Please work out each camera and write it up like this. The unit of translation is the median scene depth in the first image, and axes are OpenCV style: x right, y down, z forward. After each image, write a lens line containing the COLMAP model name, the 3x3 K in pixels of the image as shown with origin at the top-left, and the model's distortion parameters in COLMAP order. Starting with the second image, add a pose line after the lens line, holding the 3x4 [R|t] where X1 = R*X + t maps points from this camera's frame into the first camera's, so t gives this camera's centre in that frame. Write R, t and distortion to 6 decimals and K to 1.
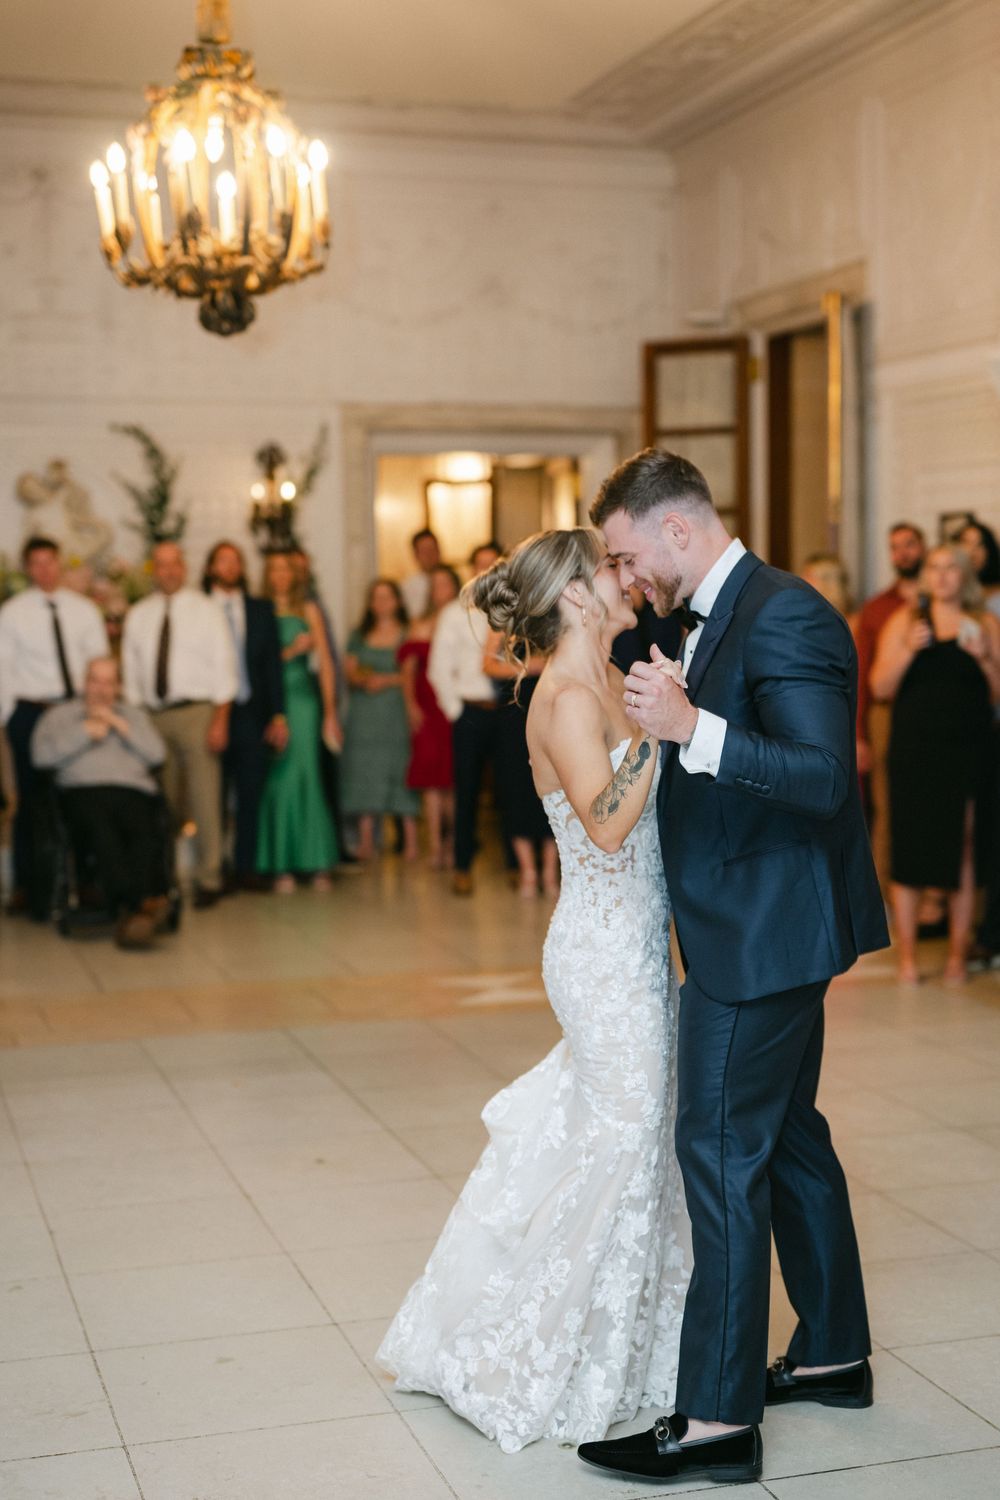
lens RADIAL K [[2100.3, 0, 500.2], [0, 2100.3, 751.6], [0, 0, 1]] dist [0.001919, 0.000000]
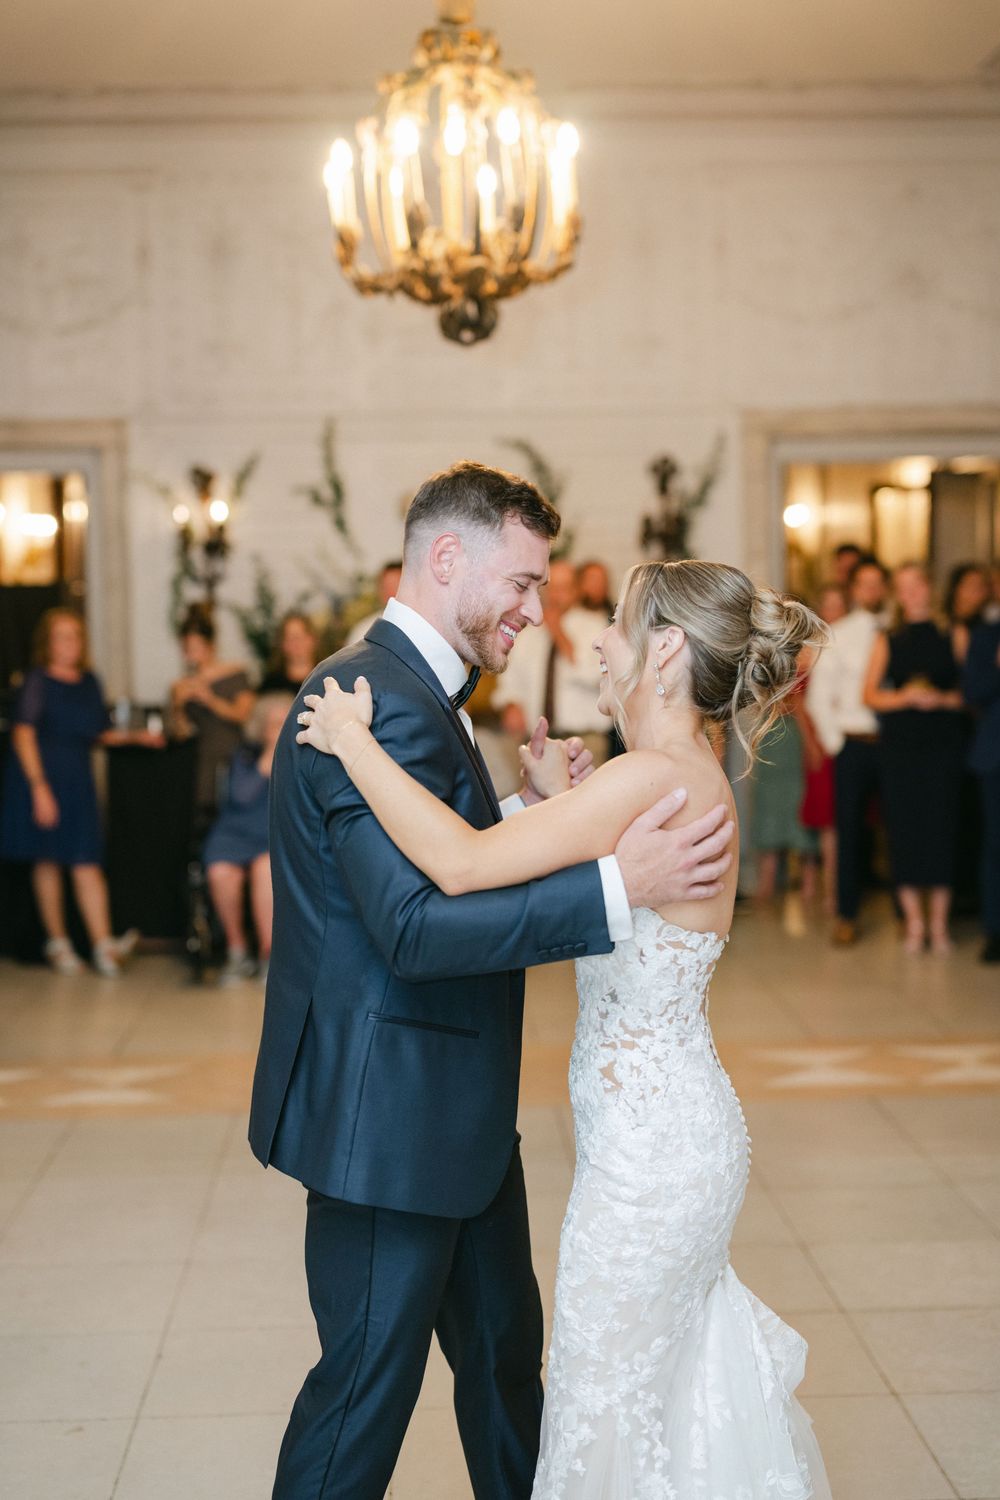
lens RADIAL K [[2100.3, 0, 499.0], [0, 2100.3, 741.9], [0, 0, 1]] dist [0.001919, 0.000000]
pose [[0.965625, 0.012938, -0.259617, 0.084475], [-0.014369, 0.999890, -0.003615, -0.017340], [0.259541, 0.007222, 0.965705, 0.093553]]
